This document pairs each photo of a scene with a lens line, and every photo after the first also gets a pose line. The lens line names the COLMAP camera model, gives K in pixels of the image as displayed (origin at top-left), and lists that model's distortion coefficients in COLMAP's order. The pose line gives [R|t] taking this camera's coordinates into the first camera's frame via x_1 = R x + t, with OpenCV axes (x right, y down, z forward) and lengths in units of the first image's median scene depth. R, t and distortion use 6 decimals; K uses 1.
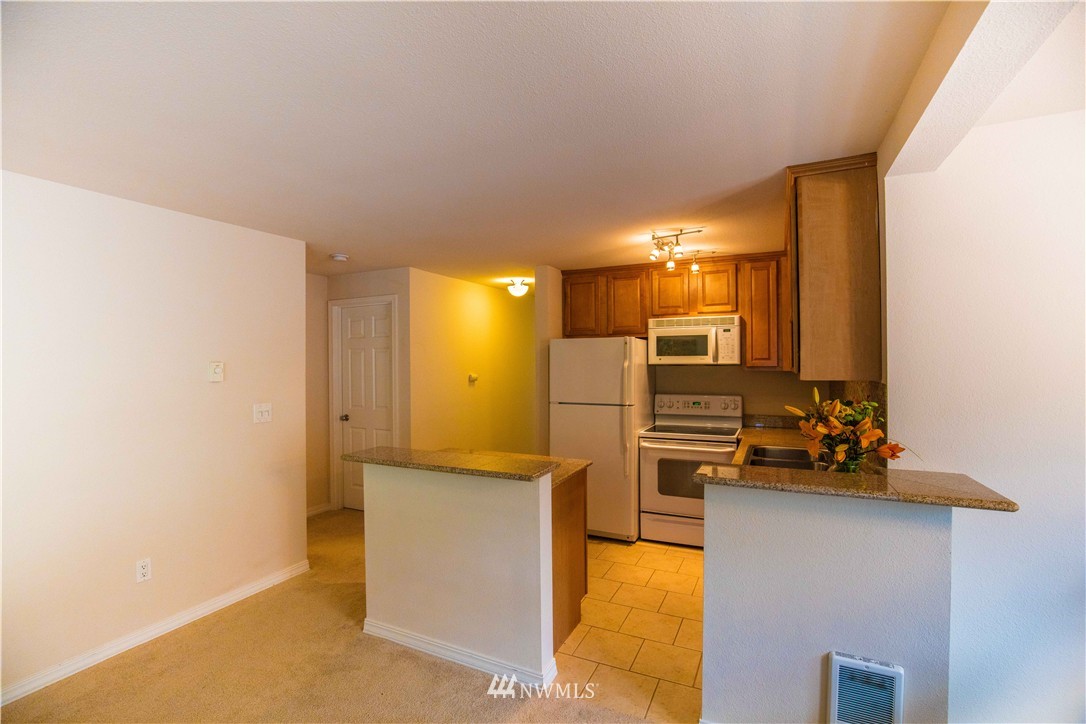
lens RADIAL K [[497.3, 0, 543.0], [0, 497.3, 362.0], [0, 0, 1]] dist [-0.020859, -0.000309]
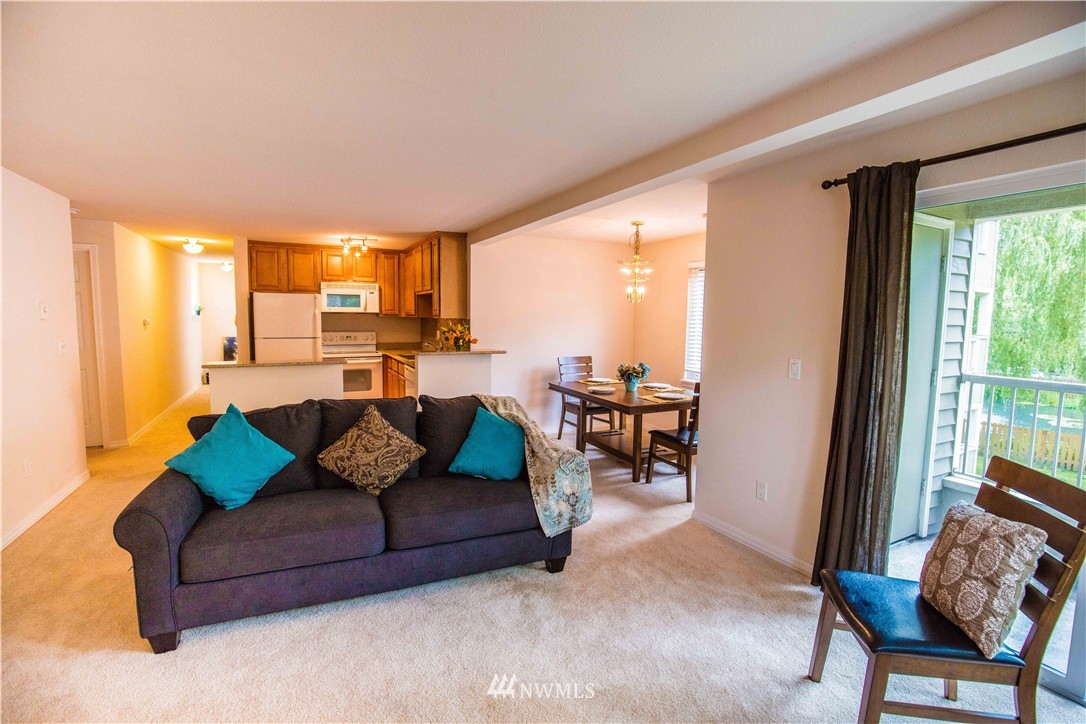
lens RADIAL K [[497.3, 0, 543.0], [0, 497.3, 362.0], [0, 0, 1]] dist [-0.020859, -0.000309]
pose [[0.609312, -0.059515, 0.790694, -0.621891], [-0.014122, 0.996207, 0.085866, 0.018328], [-0.792805, -0.063485, 0.606160, -0.508157]]
